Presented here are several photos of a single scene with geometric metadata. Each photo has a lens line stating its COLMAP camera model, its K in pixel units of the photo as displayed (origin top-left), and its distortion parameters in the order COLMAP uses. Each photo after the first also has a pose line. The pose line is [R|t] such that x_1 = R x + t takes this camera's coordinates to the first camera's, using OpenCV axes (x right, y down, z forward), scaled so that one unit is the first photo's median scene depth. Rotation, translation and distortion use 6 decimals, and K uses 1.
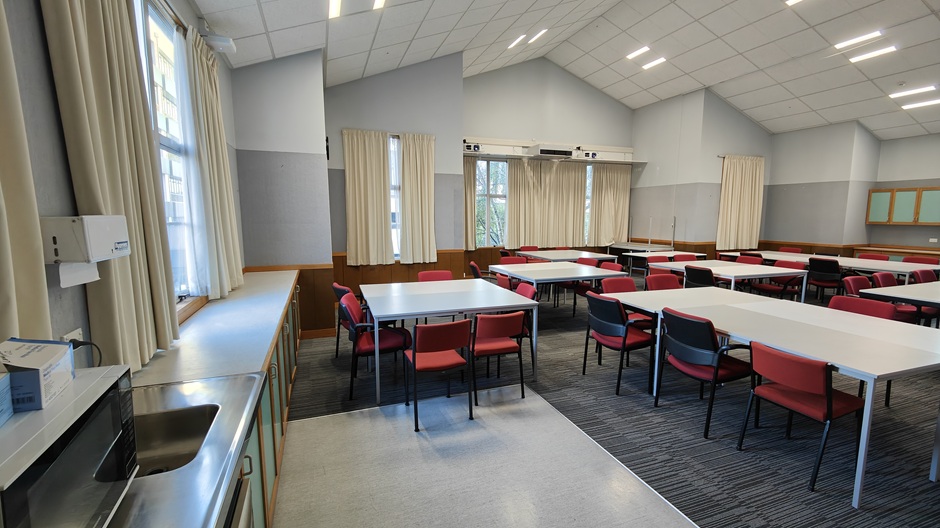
lens RADIAL K [[405.9, 0, 473.2], [0, 405.9, 265.6], [0, 0, 1]] dist [0.015960, -0.001752]
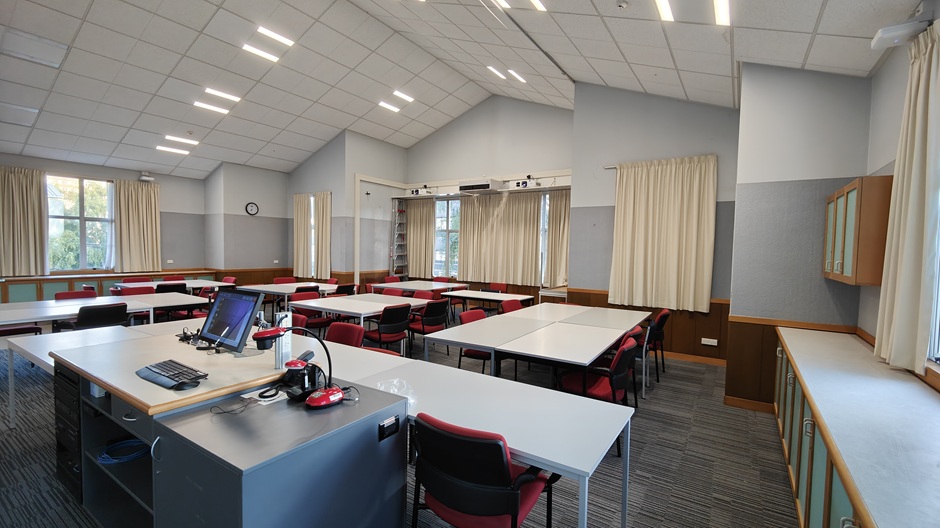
lens RADIAL K [[405.9, 0, 472.7], [0, 405.9, 266.5], [0, 0, 1]] dist [0.015960, -0.001752]
pose [[0.620953, 0.050228, -0.782237, 0.960572], [-0.115169, 0.992961, -0.027665, -0.052221], [0.775340, 0.107268, 0.622367, 0.375790]]
